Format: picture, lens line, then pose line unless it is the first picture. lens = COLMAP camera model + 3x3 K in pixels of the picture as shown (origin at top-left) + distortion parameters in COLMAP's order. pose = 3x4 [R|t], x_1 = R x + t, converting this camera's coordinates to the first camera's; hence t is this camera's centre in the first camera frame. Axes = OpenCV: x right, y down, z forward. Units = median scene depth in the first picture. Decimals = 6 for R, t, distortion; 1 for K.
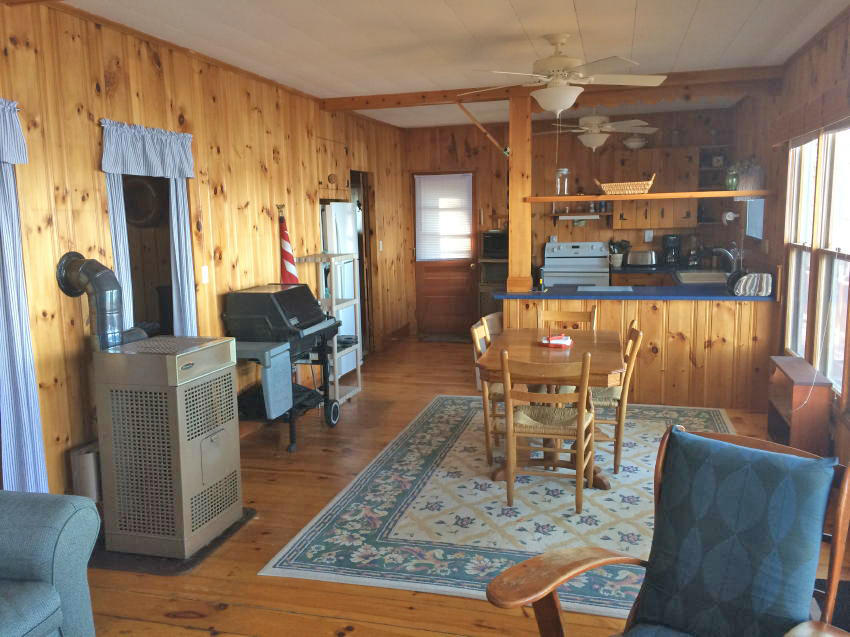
lens RADIAL K [[732.3, 0, 425.0], [0, 732.3, 318.5], [0, 0, 1]] dist [0.062002, -0.015158]
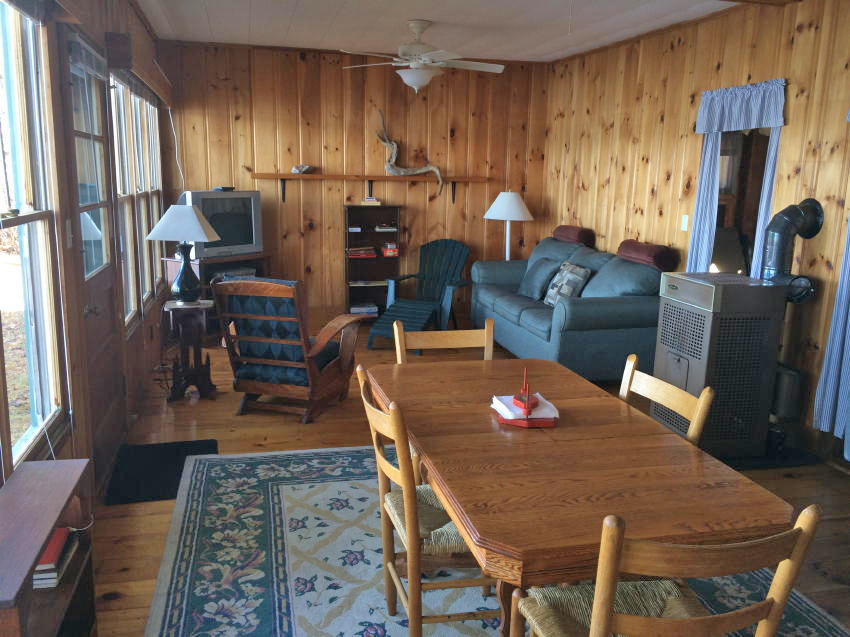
lens RADIAL K [[732.3, 0, 425.0], [0, 732.3, 318.5], [0, 0, 1]] dist [0.062002, -0.015158]
pose [[-0.877505, 0.082860, -0.472356, 0.629217], [-0.085846, 0.941911, 0.324706, -0.249739], [0.471822, 0.325481, -0.819418, 1.811390]]
